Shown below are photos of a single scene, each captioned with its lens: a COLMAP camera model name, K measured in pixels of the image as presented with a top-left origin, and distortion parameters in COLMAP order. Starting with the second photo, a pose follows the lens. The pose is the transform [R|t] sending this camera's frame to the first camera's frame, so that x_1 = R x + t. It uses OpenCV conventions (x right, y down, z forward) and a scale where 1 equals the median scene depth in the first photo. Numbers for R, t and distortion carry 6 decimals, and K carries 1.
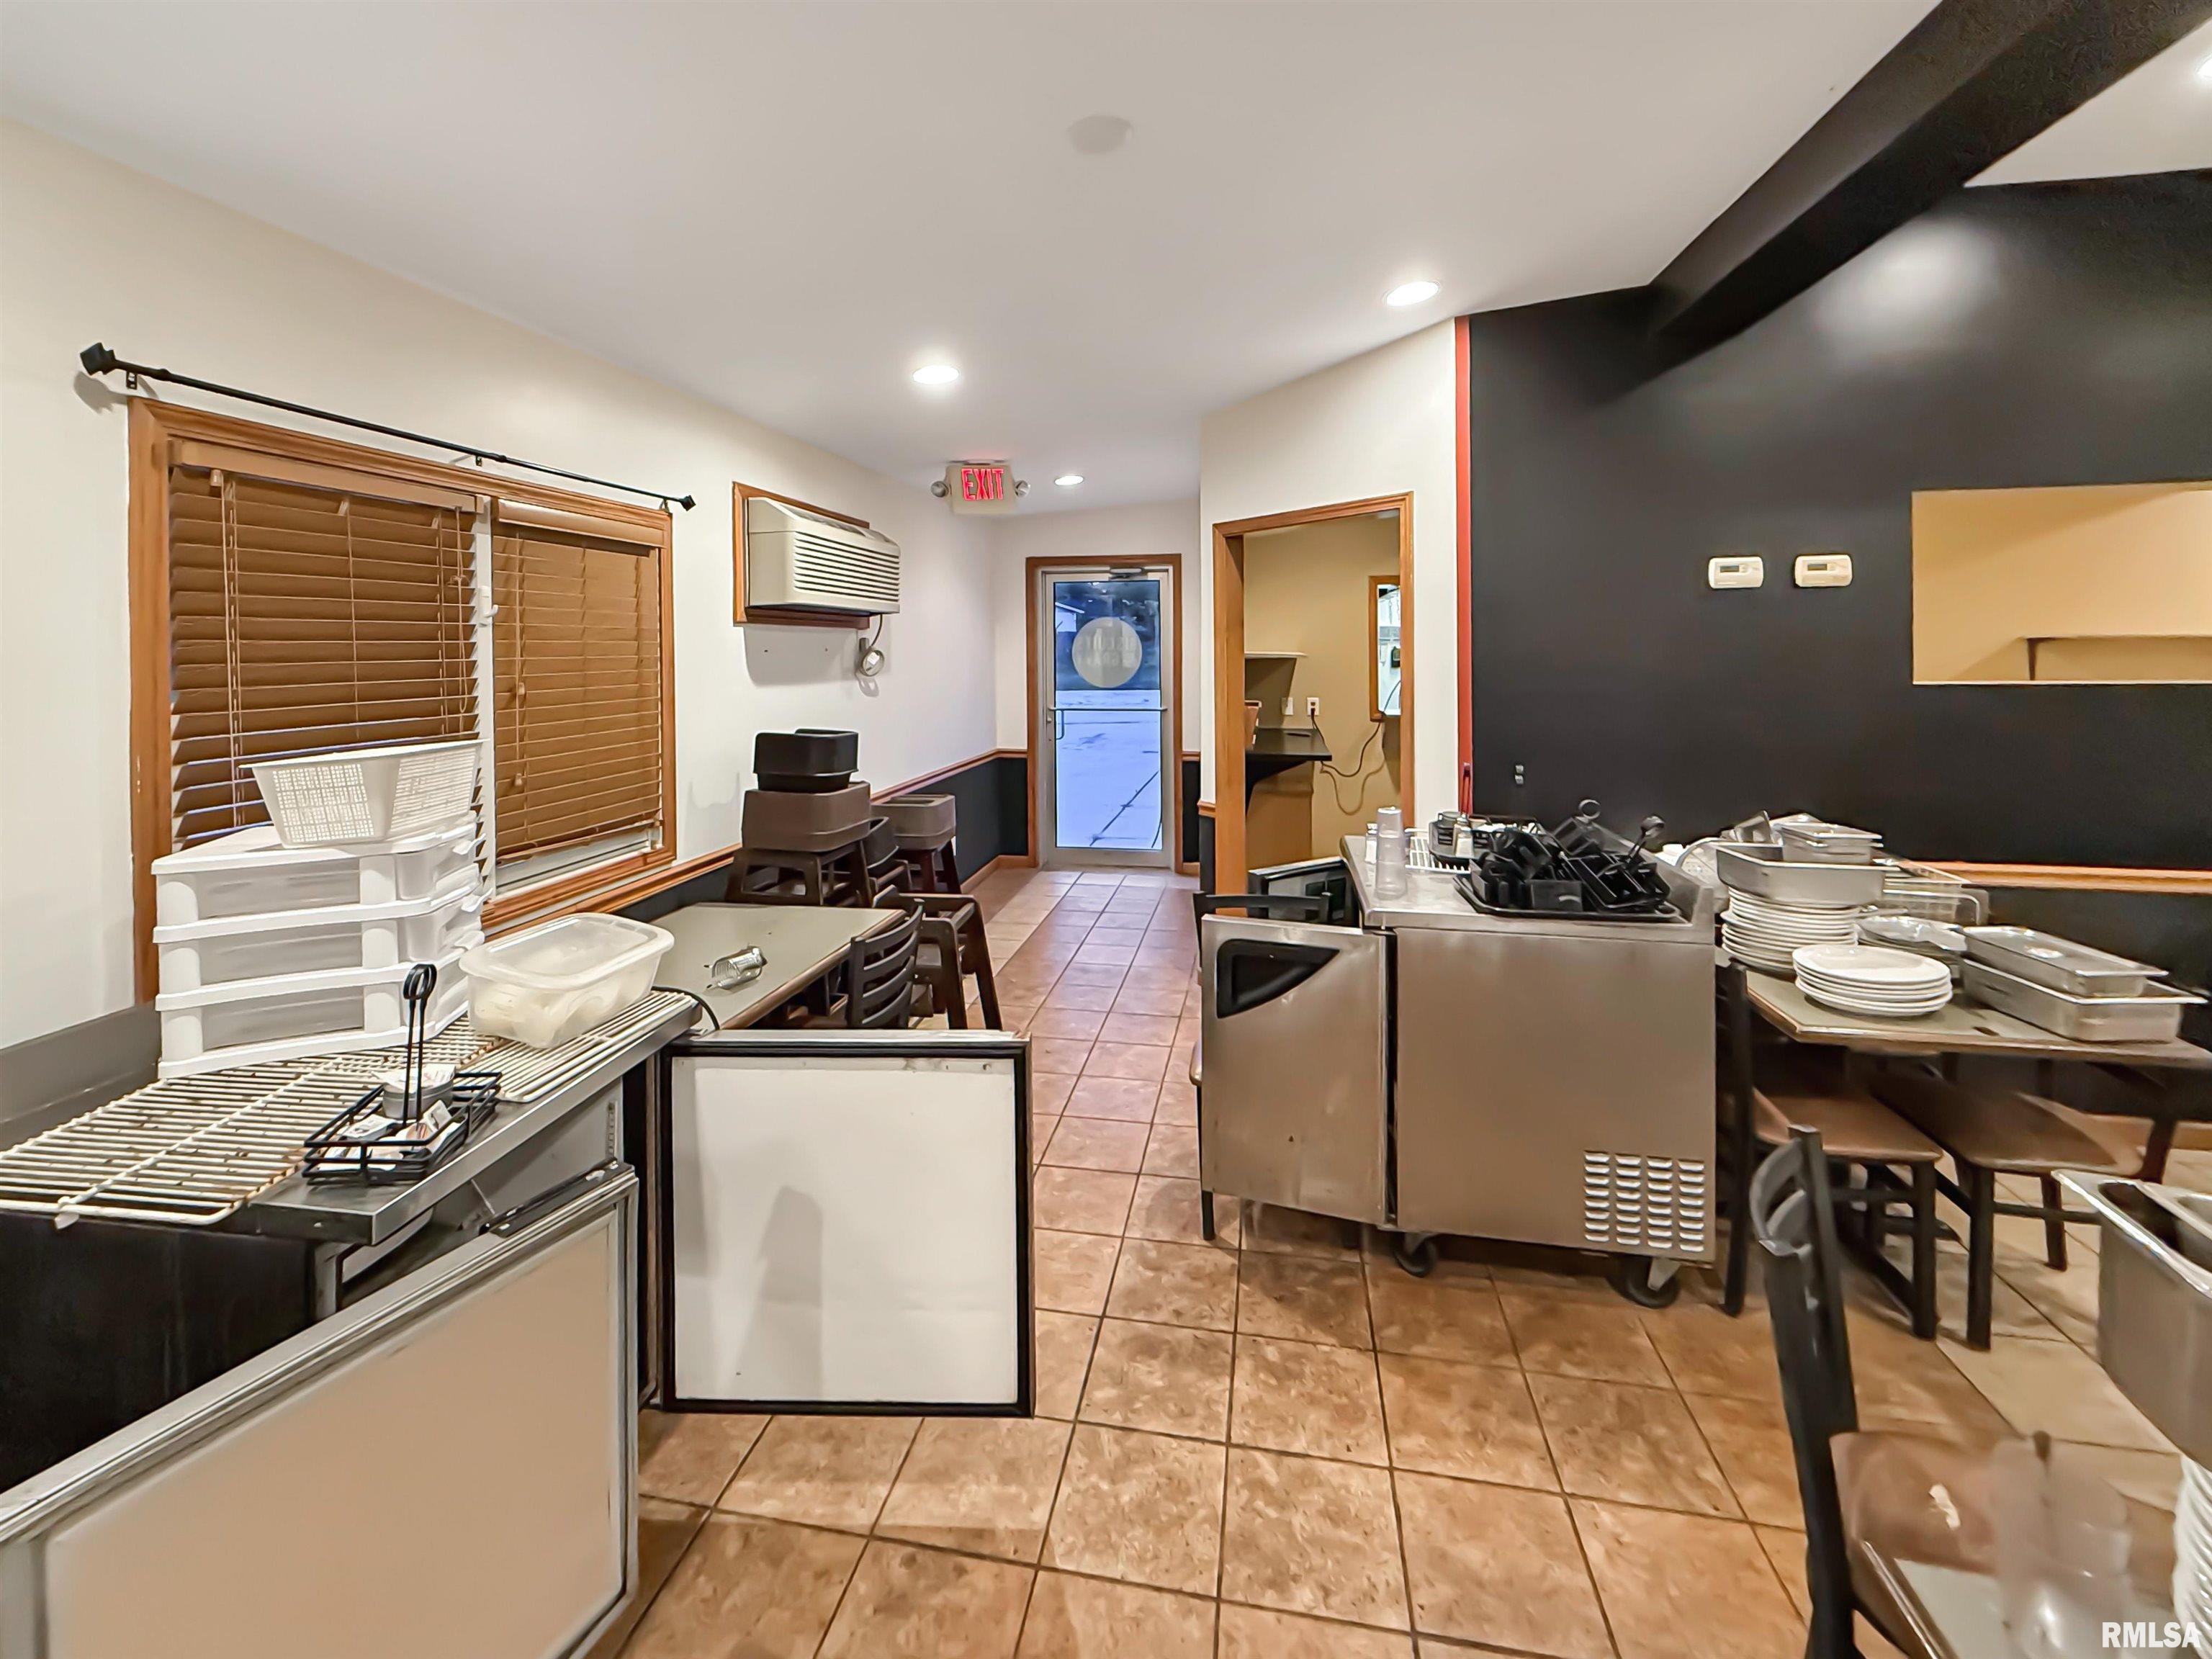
lens RADIAL K [[1002.0, 0, 1100.9], [0, 1002.0, 820.9], [0, 0, 1]] dist [-0.018455, -0.000646]
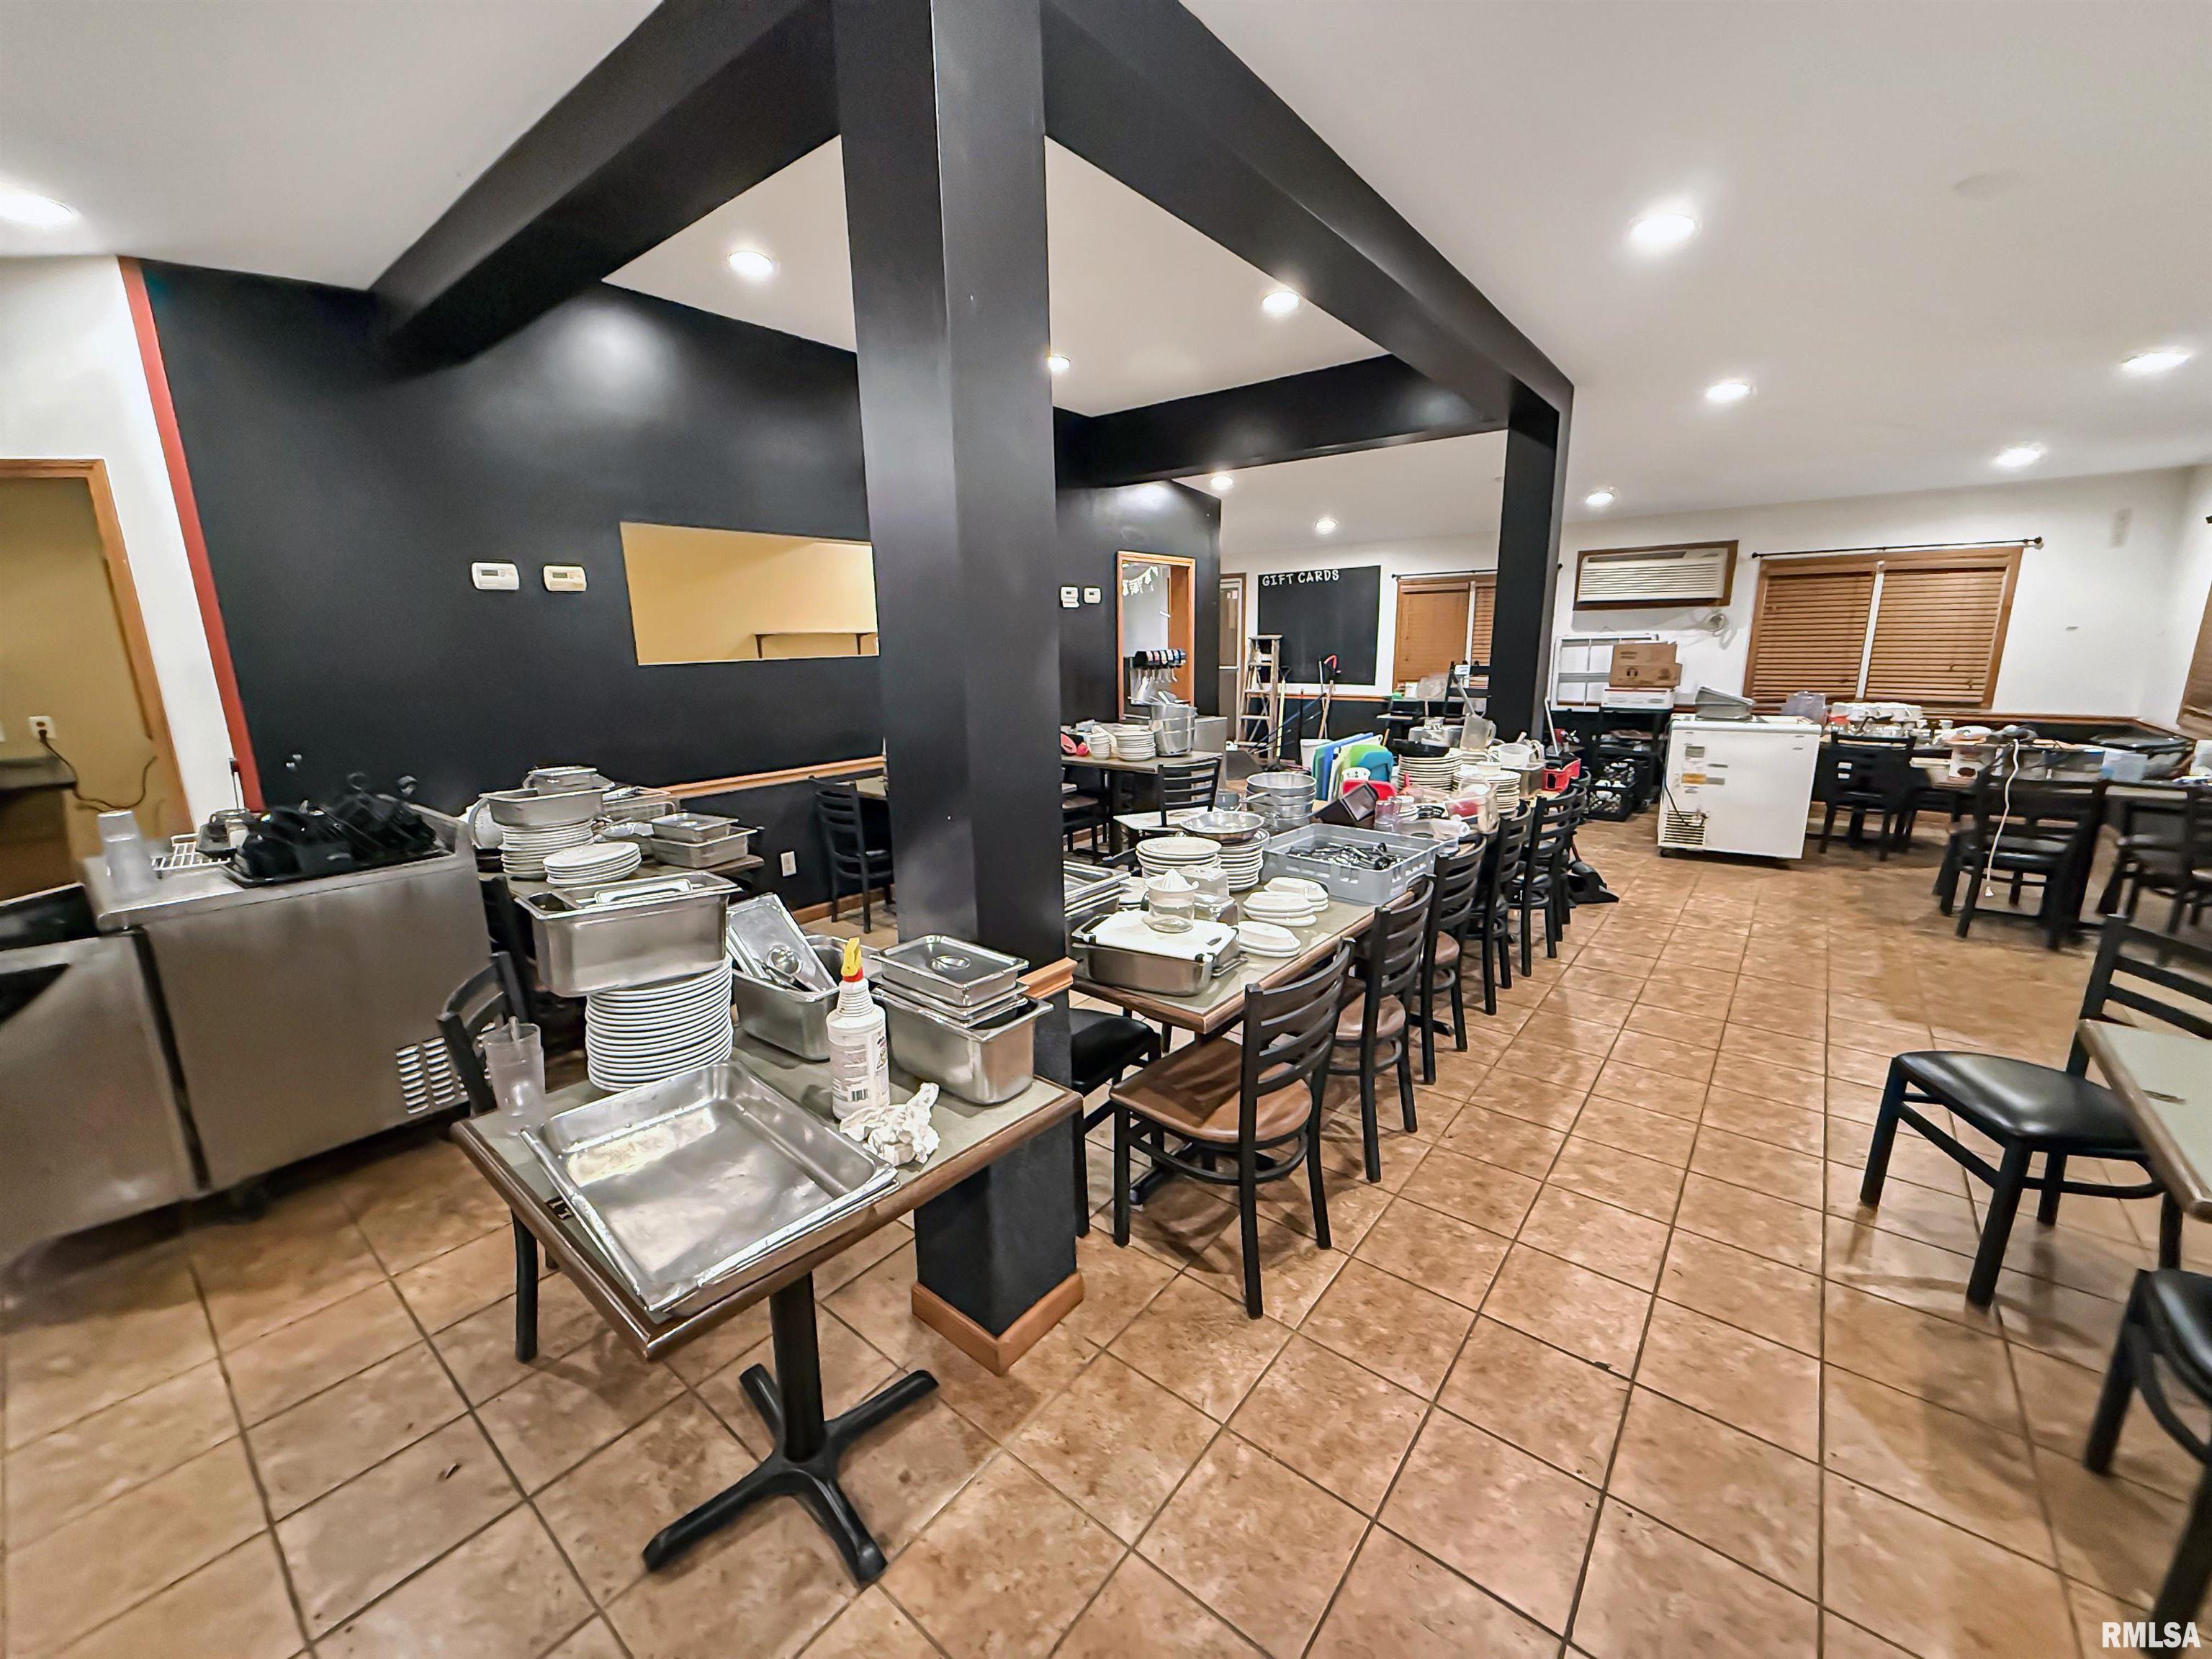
lens RADIAL K [[889.7, 0, 1097.9], [0, 889.7, 852.2], [0, 0, 1]] dist [-0.004140, -0.000108]
pose [[0.479559, -0.203925, 0.853485, 0.012869], [0.155428, 0.976984, 0.146100, 0.046396], [-0.863635, 0.062592, 0.500217, -0.209424]]
